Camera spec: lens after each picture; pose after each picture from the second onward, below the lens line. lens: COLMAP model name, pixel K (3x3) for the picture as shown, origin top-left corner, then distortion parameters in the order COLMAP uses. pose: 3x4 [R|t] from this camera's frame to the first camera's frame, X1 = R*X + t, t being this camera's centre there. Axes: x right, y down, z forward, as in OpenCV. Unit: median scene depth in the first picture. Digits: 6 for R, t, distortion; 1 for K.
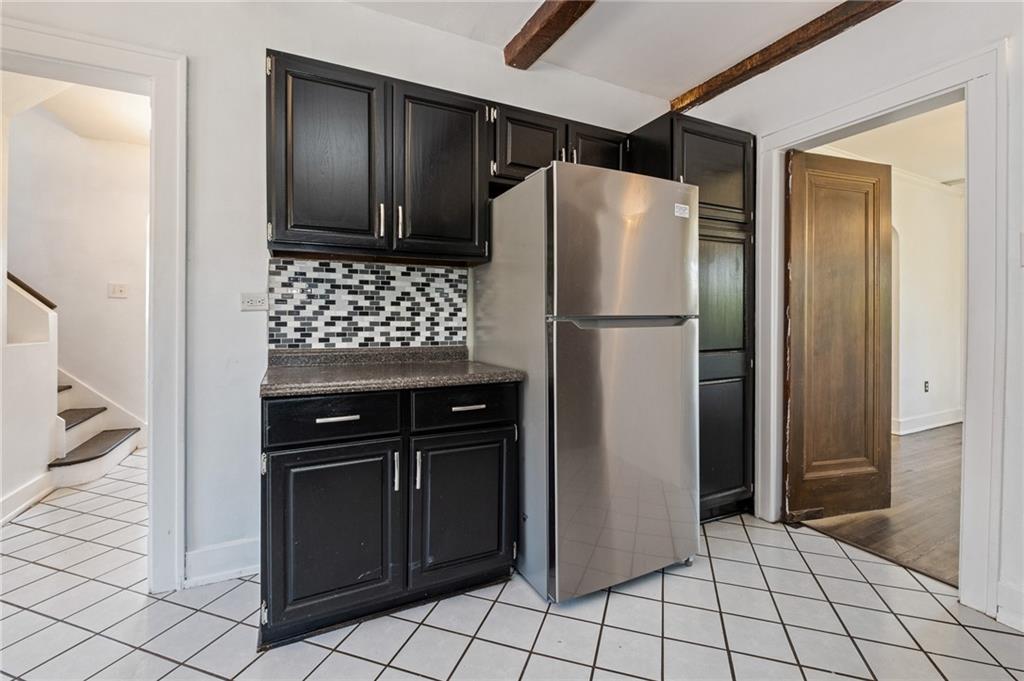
lens RADIAL K [[439.4, 0, 509.0], [0, 439.4, 319.7], [0, 0, 1]] dist [0.000521, -0.000012]
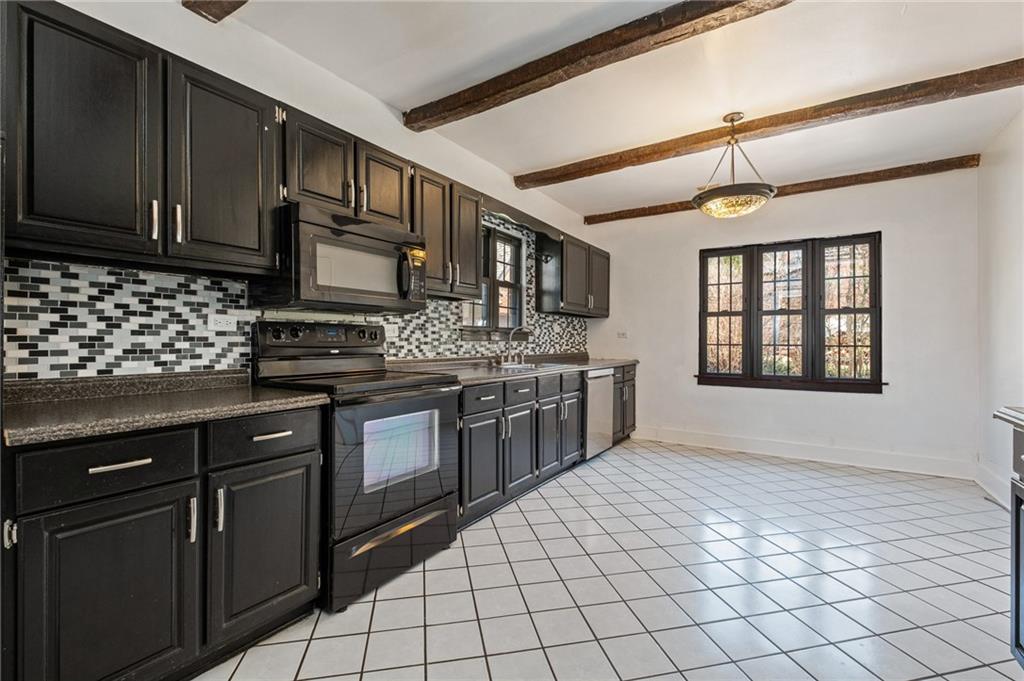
lens RADIAL K [[446.3, 0, 515.1], [0, 446.3, 338.4], [0, 0, 1]] dist [0.001254, -0.000100]
pose [[0.862157, 0.002561, 0.506635, -0.157798], [-0.000902, 0.999993, -0.003520, -0.001374], [-0.506641, 0.002577, 0.862153, -0.079541]]
